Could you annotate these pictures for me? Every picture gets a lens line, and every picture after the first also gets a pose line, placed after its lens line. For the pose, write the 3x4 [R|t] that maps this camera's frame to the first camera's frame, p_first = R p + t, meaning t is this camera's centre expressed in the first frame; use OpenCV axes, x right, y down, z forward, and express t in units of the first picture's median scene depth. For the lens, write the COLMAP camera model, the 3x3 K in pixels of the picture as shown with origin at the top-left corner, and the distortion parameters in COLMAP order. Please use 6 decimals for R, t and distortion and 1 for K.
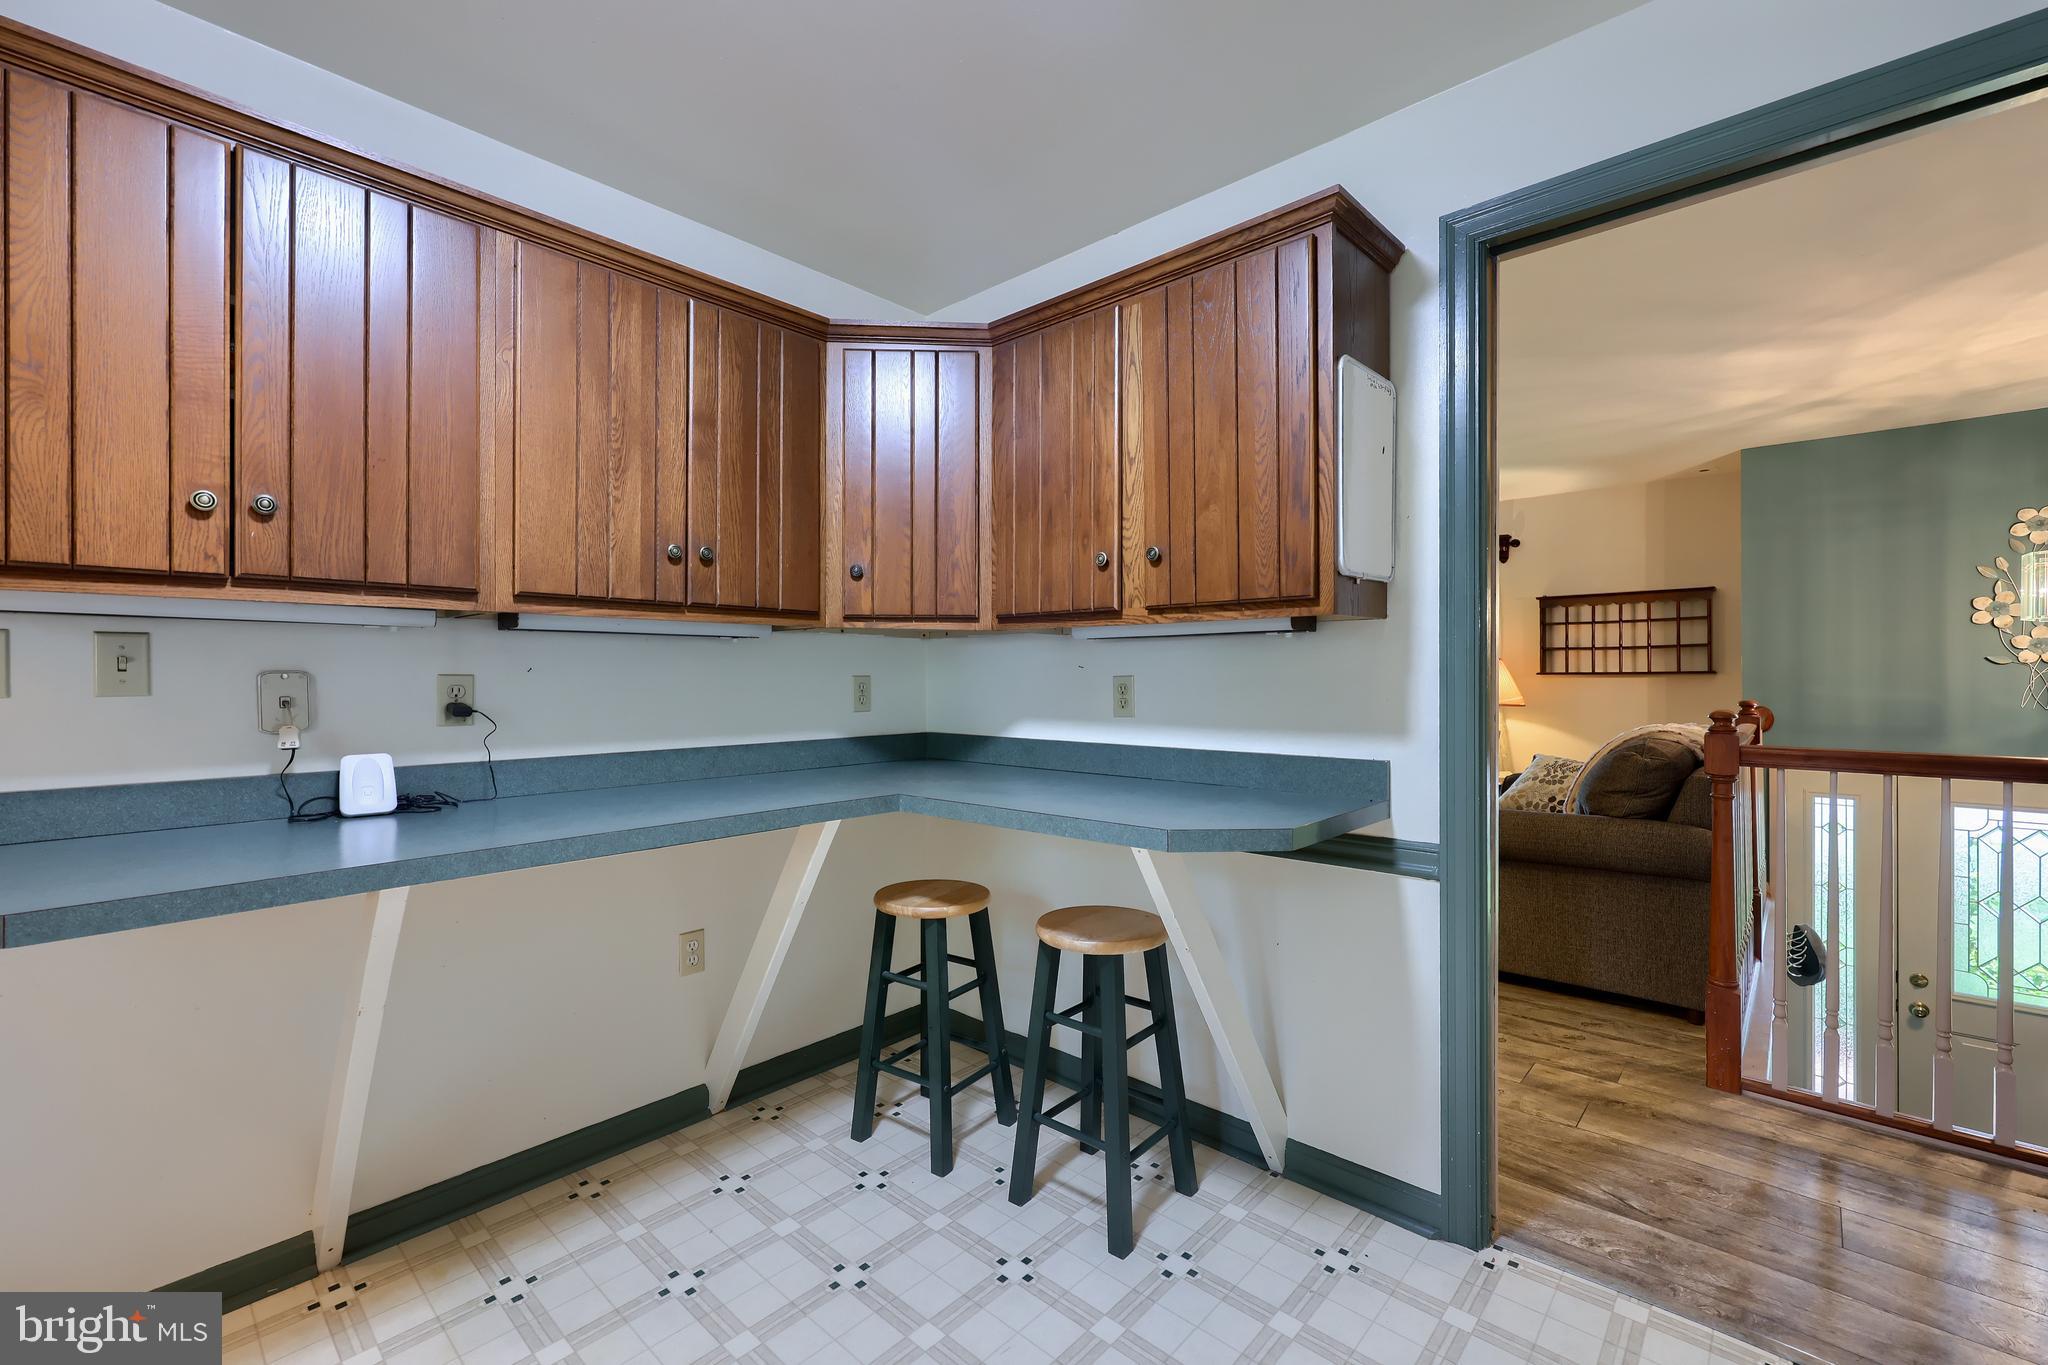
lens RADIAL K [[825.0, 0, 1064.6], [0, 825.0, 667.2], [0, 0, 1]] dist [0.004822, 0.001563]
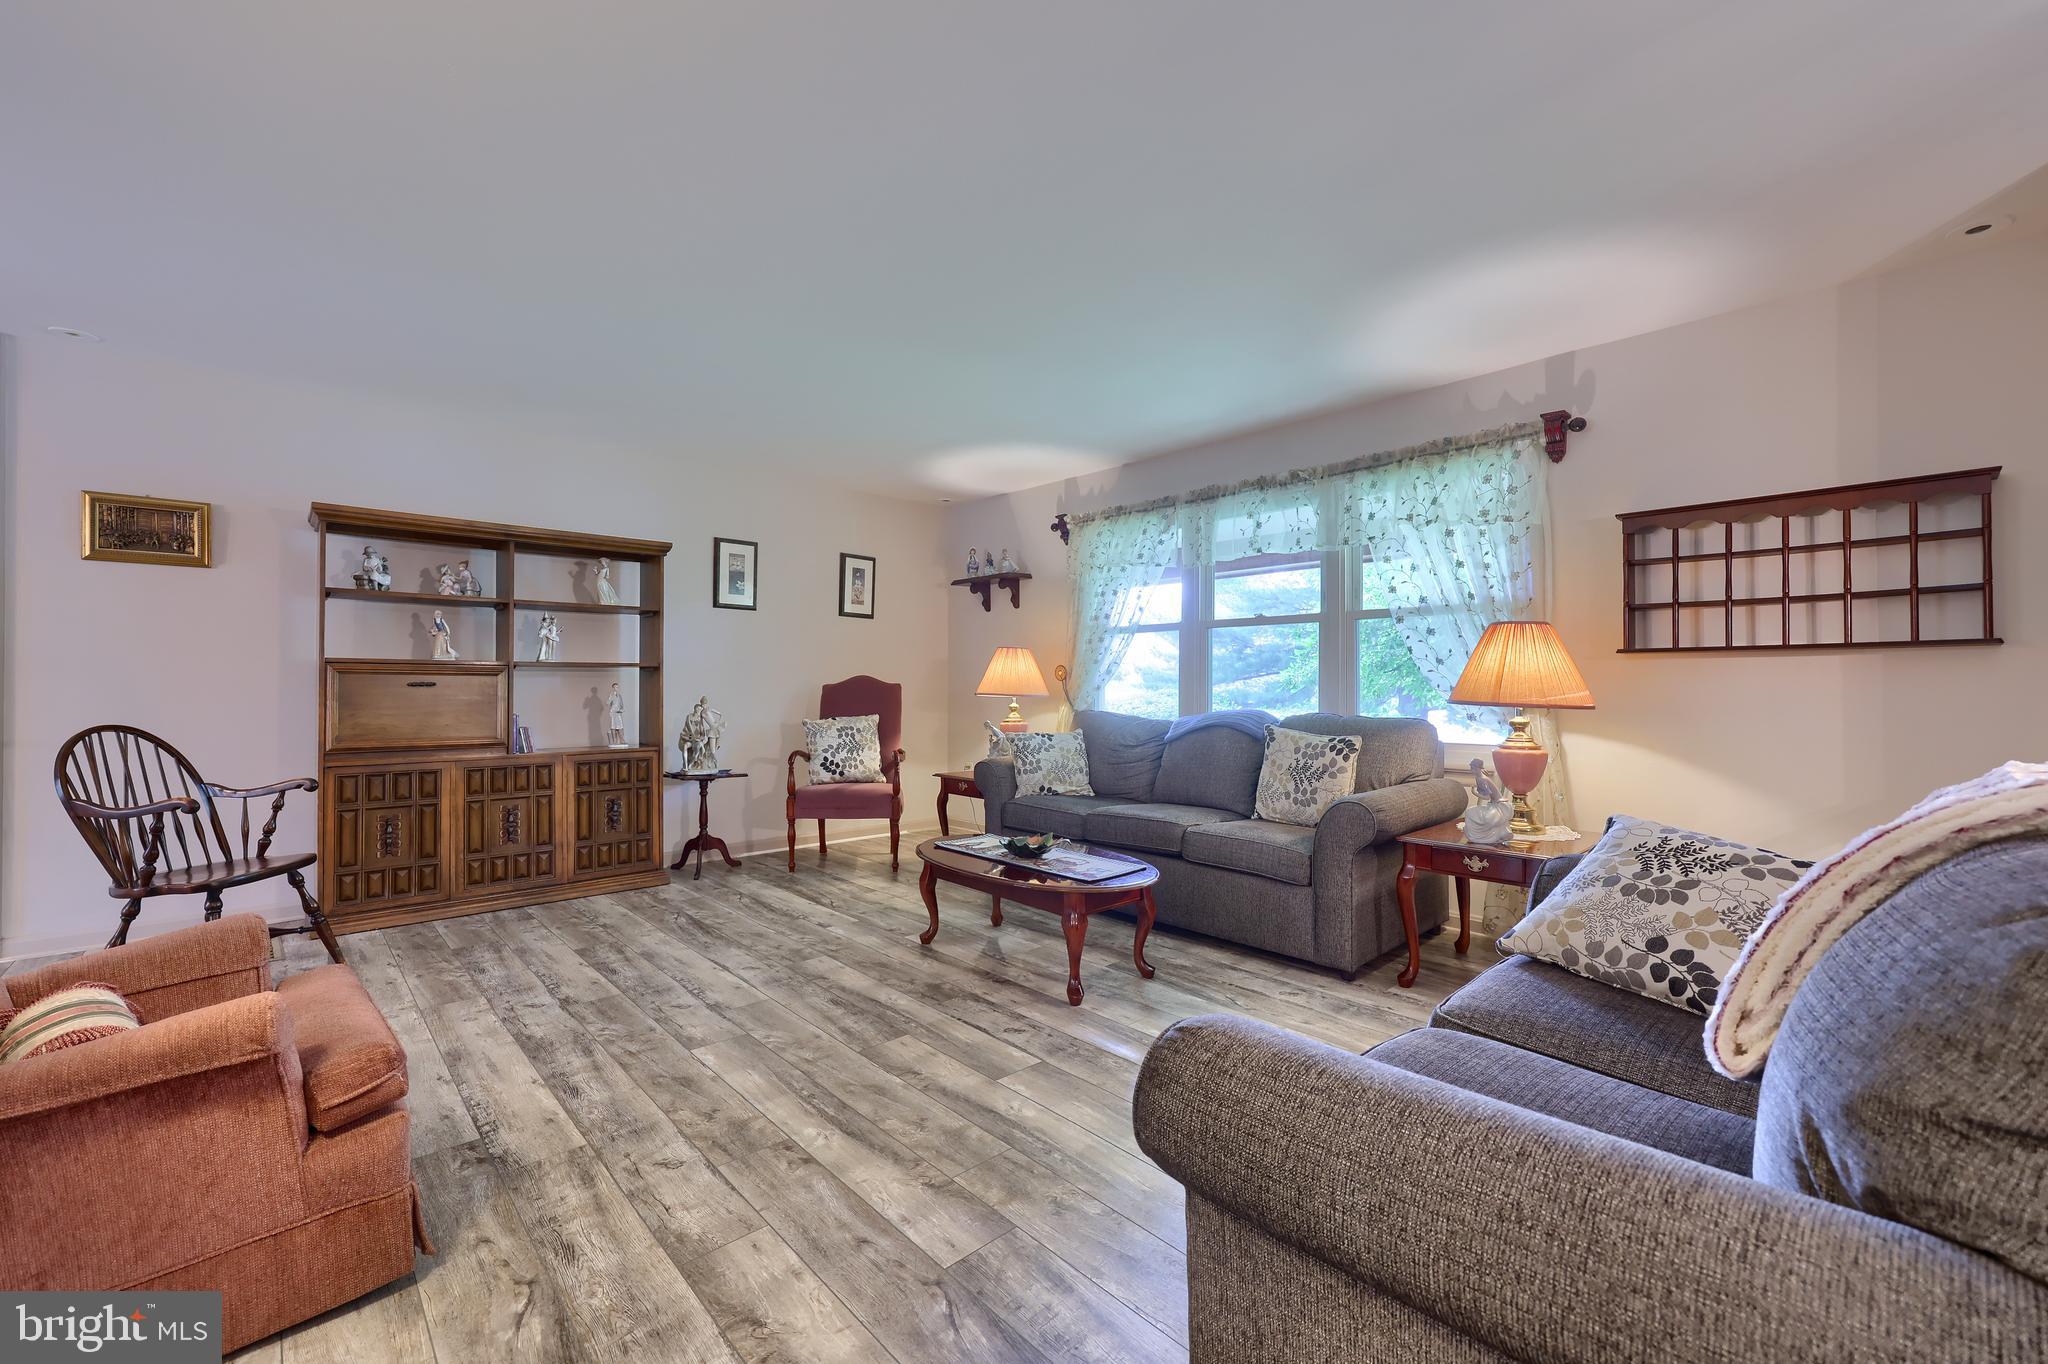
lens RADIAL K [[825.0, 0, 1041.3], [0, 825.0, 667.8], [0, 0, 1]] dist [0.004822, 0.001563]
pose [[0.995785, -0.000135, -0.091720, 0.245752], [-0.000097, 0.999997, -0.002532, 0.021904], [0.091720, 0.002530, 0.995782, 0.426413]]
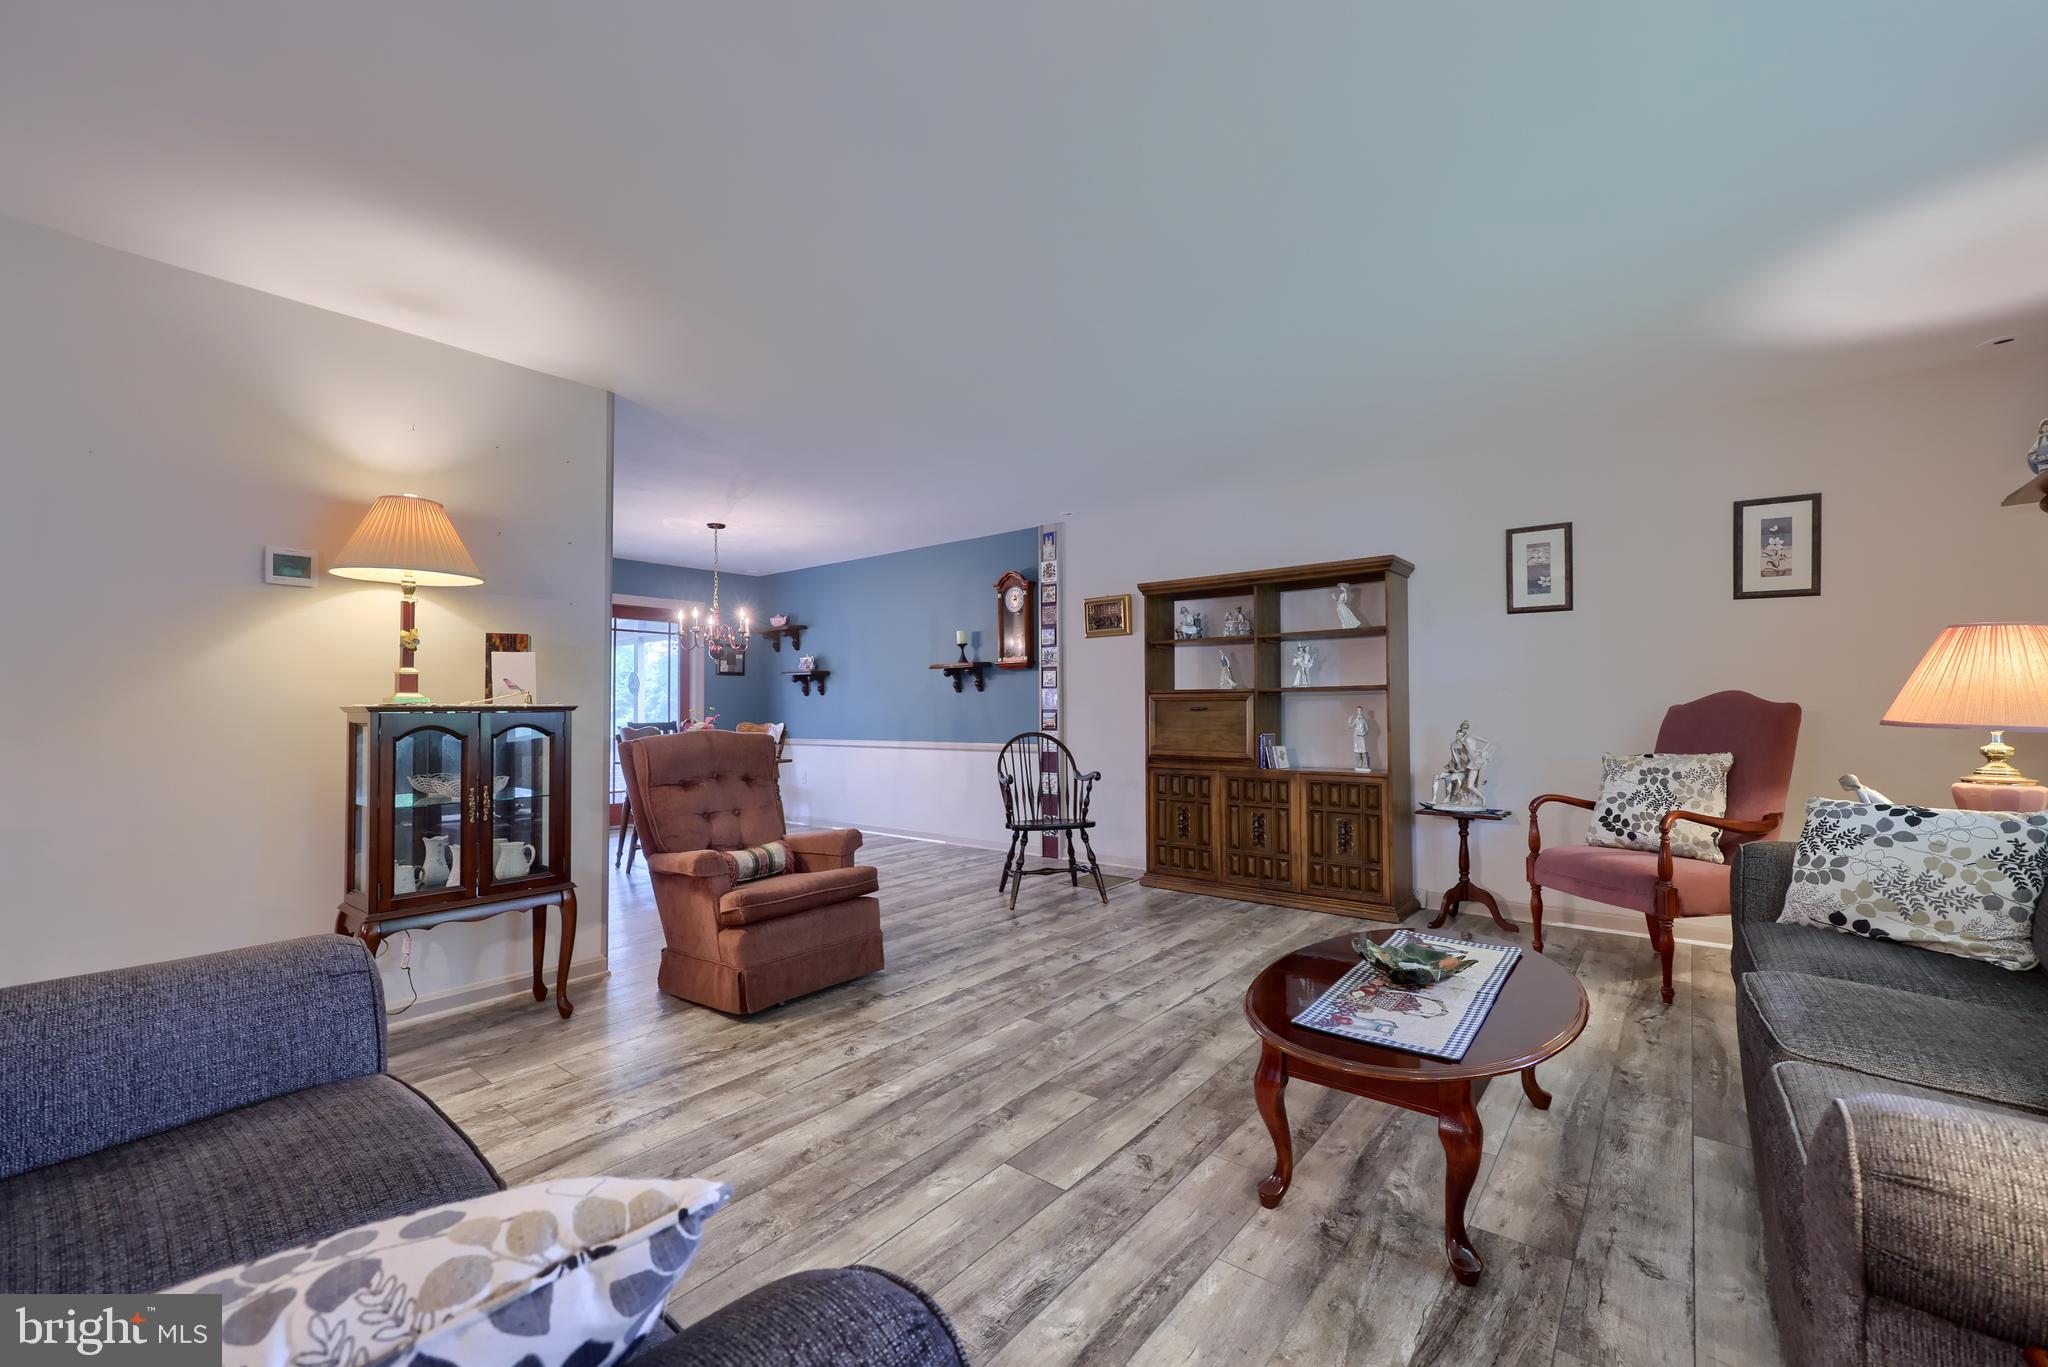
lens RADIAL K [[825.0, 0, 1008.3], [0, 825.0, 680.5], [0, 0, 1]] dist [0.004822, 0.001563]
pose [[0.050974, -0.035174, -0.998080, 0.562382], [0.024974, 0.999112, -0.033935, 0.028661], [0.998388, -0.023196, 0.051807, 0.834663]]
